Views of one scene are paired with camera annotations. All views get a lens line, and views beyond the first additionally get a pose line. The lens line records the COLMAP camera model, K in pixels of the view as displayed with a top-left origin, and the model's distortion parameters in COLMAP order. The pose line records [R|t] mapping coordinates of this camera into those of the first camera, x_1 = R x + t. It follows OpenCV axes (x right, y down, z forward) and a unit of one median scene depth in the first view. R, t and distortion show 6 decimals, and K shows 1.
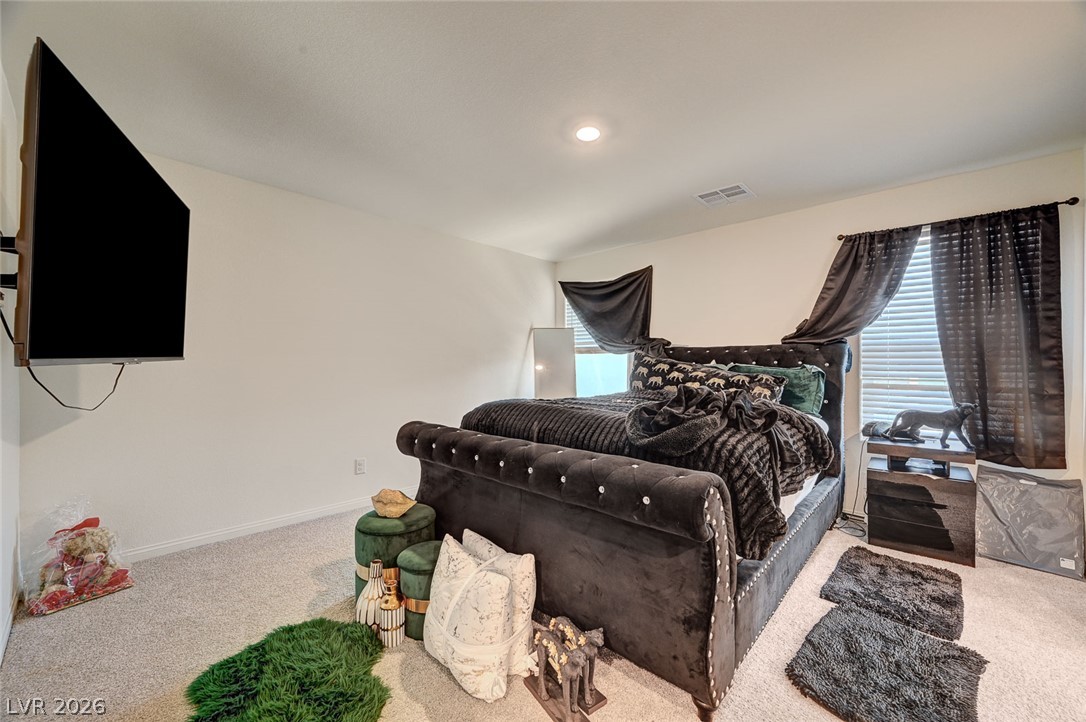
lens RADIAL K [[427.7, 0, 545.8], [0, 427.7, 363.7], [0, 0, 1]] dist [0.002054, 0.000400]
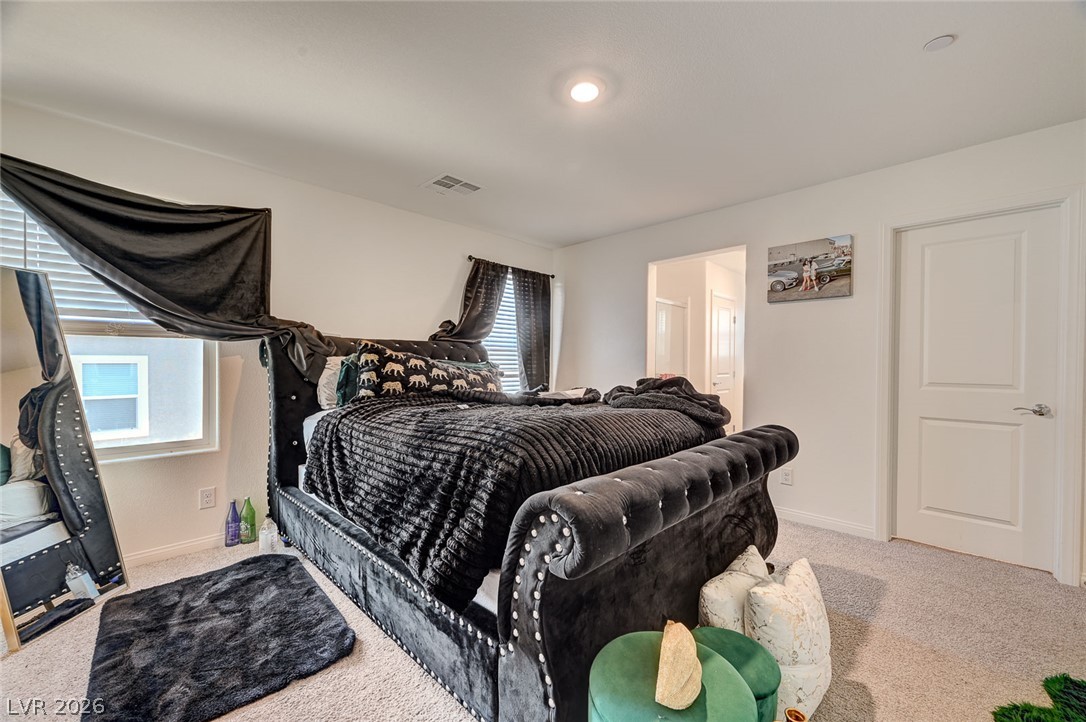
lens RADIAL K [[436.0, 0, 546.9], [0, 436.0, 355.5], [0, 0, 1]] dist [-0.000345, 0.000017]
pose [[0.029672, 0.017850, 0.999400, -0.538976], [-0.007610, 0.999816, -0.017631, 0.006282], [-0.999531, -0.007083, 0.029803, 0.730994]]
